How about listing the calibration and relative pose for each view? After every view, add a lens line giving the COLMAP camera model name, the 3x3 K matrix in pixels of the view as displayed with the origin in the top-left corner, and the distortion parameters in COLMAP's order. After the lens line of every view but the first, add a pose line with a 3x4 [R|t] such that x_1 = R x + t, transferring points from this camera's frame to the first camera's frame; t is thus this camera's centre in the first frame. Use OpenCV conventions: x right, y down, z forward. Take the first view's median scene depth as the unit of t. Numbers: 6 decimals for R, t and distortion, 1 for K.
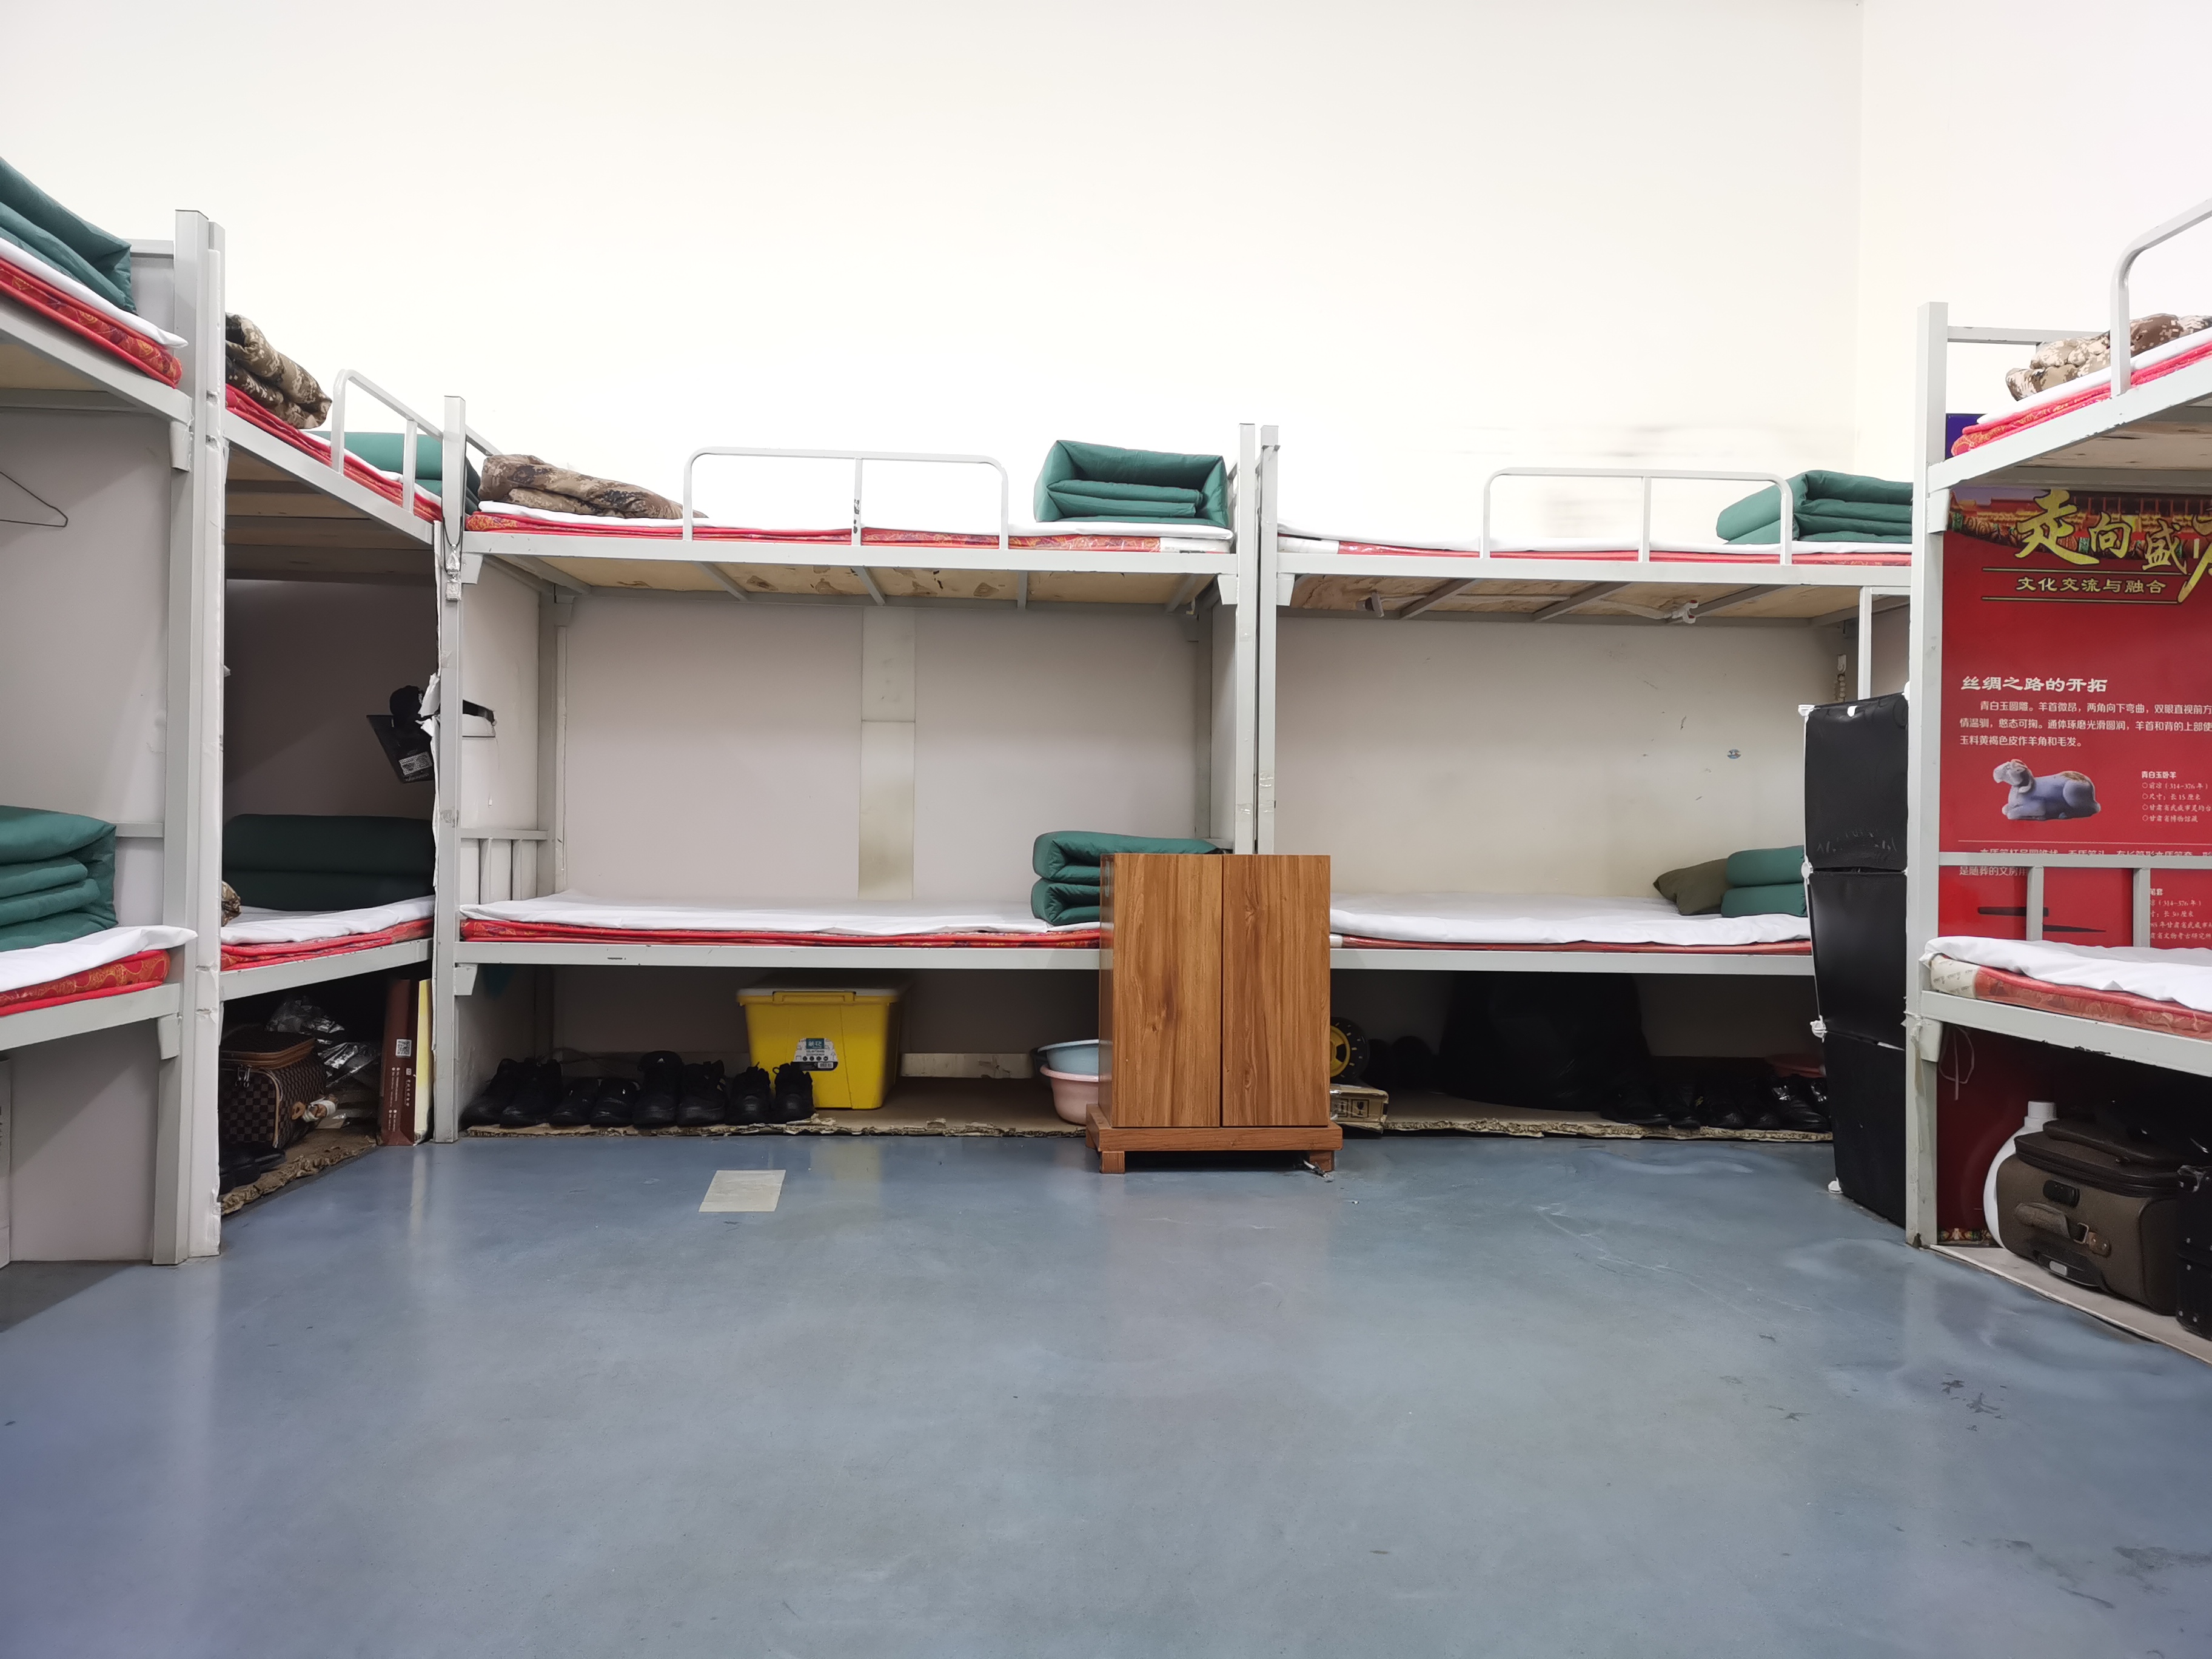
lens RADIAL K [[1690.9, 0, 1106.1], [0, 1690.9, 819.7], [0, 0, 1]] dist [0.011001, 0.004479]
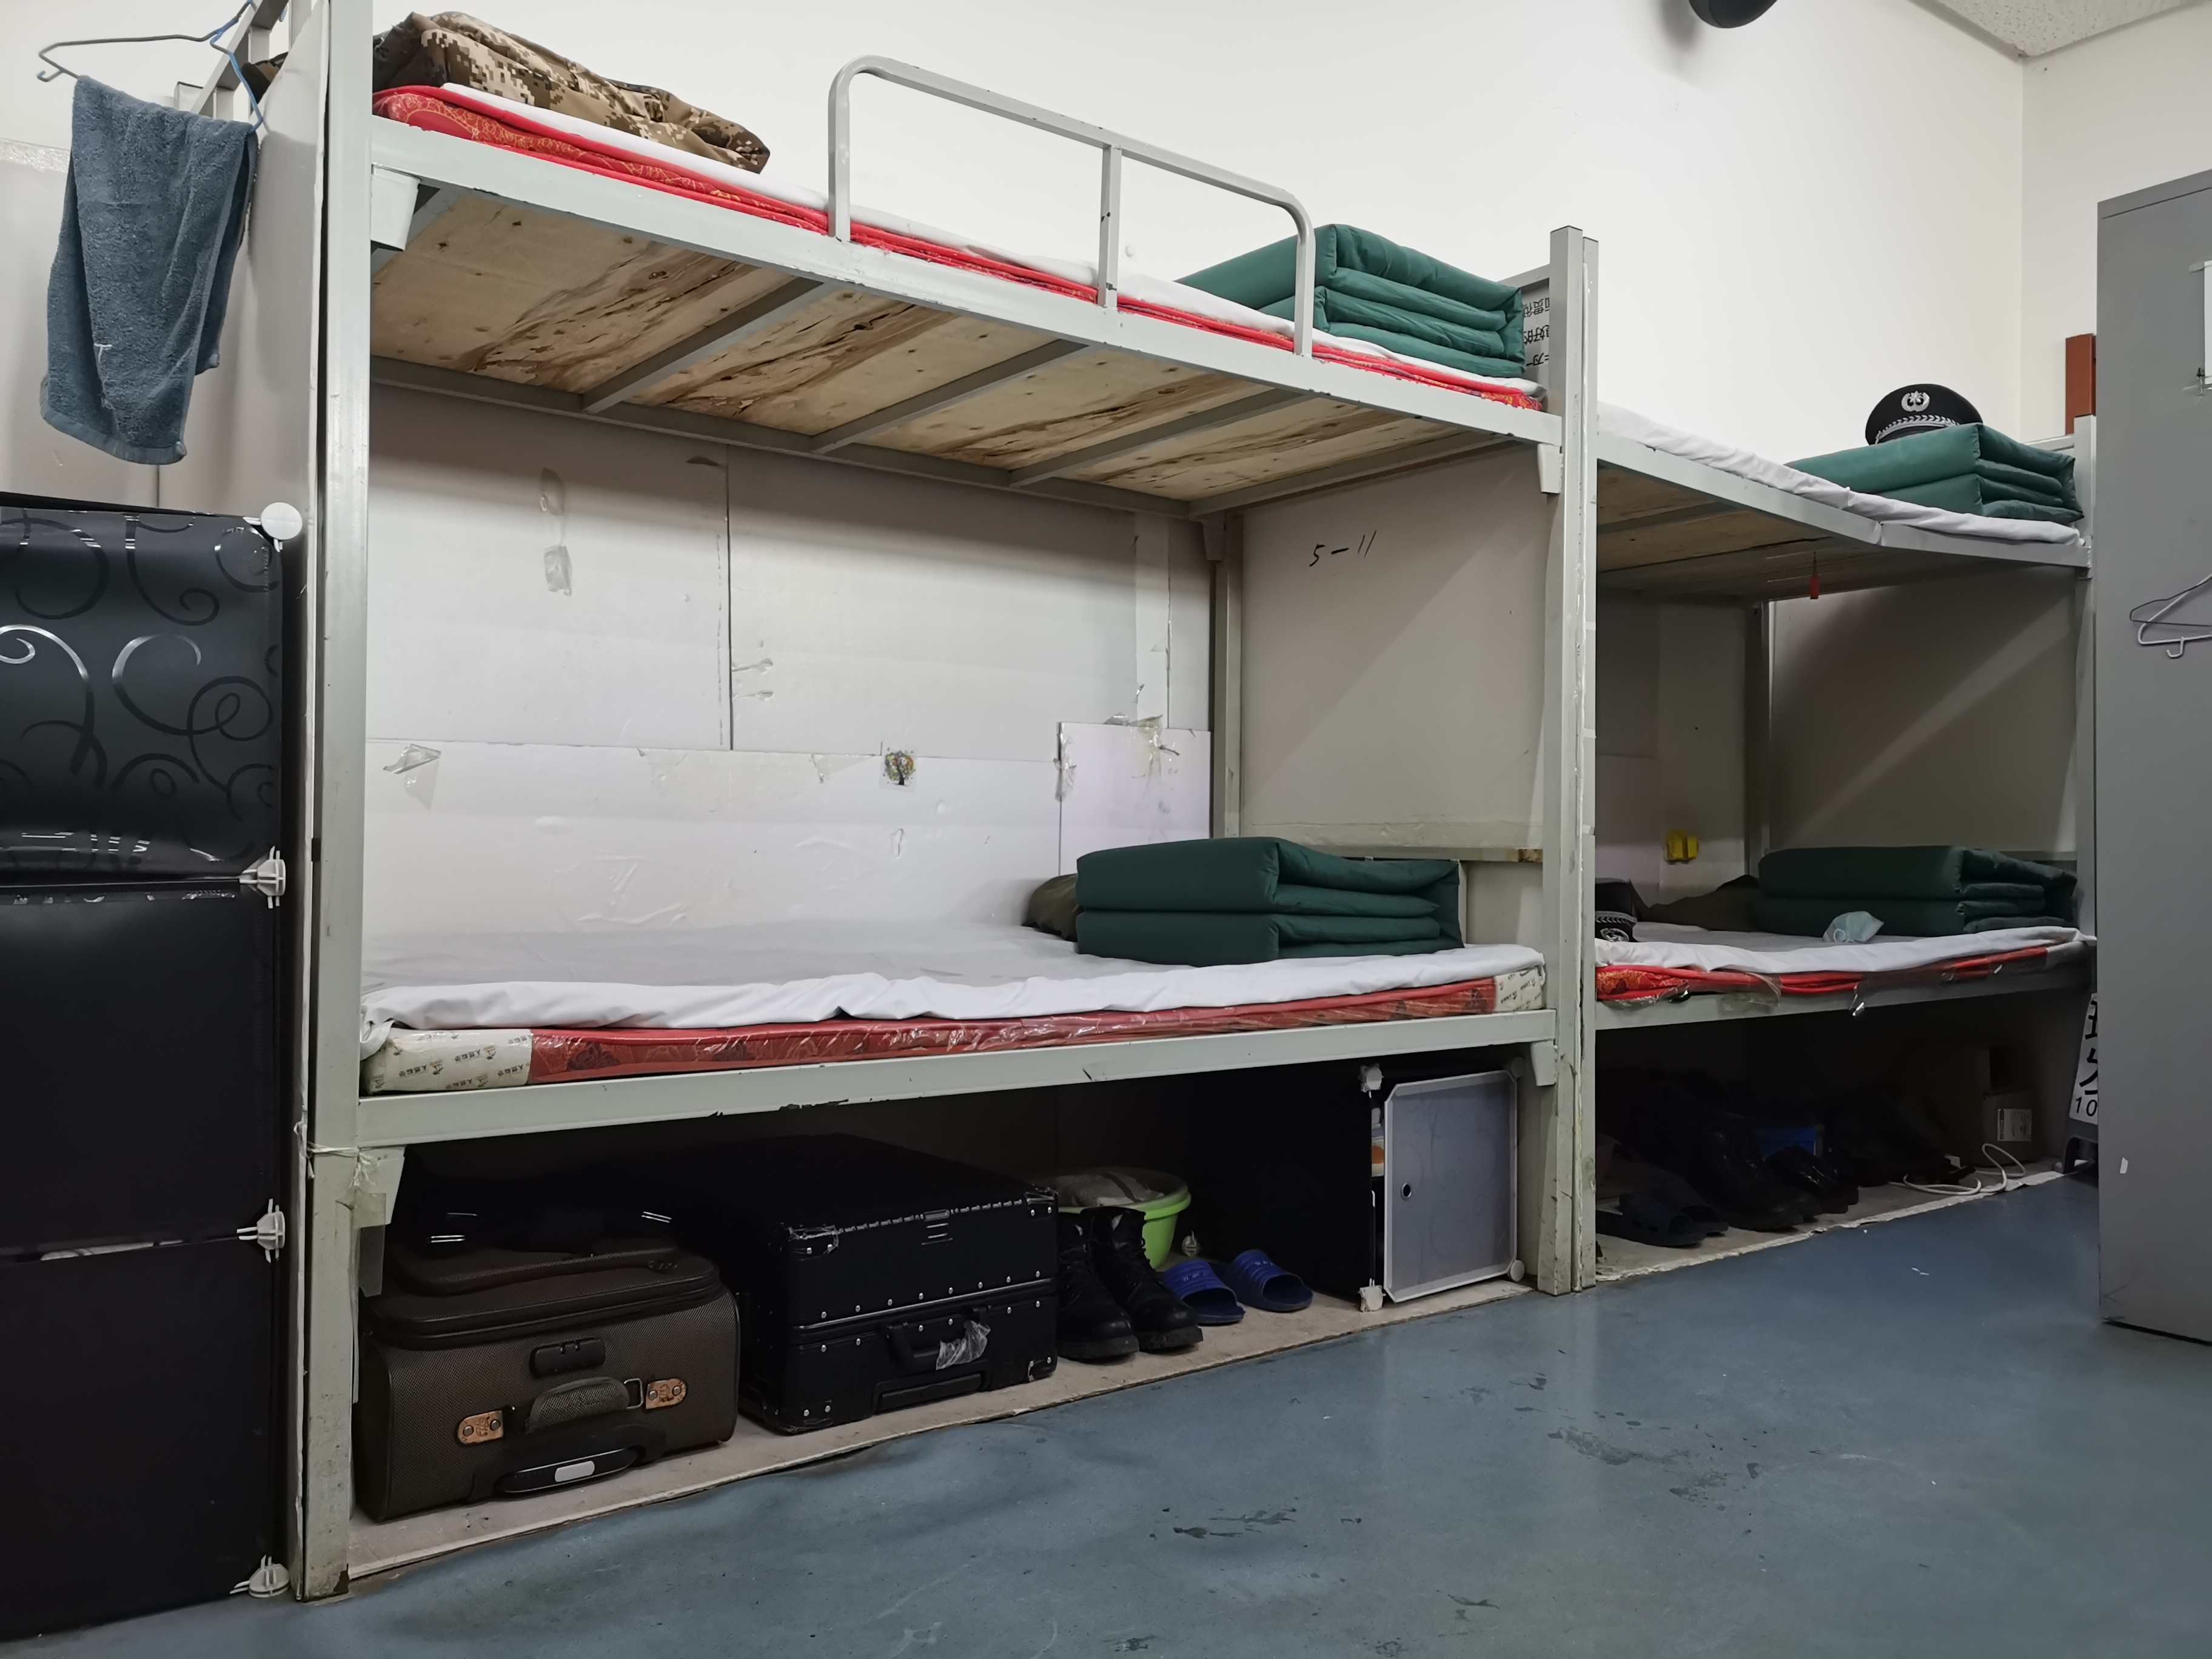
lens RADIAL K [[1690.9, 0, 1097.4], [0, 1690.9, 833.0], [0, 0, 1]] dist [0.011001, 0.004479]
pose [[-0.534741, -0.004216, 0.845006, -0.091460], [-0.014241, 0.999891, -0.004023, 0.016120], [-0.844896, -0.014185, -0.534742, 1.098374]]
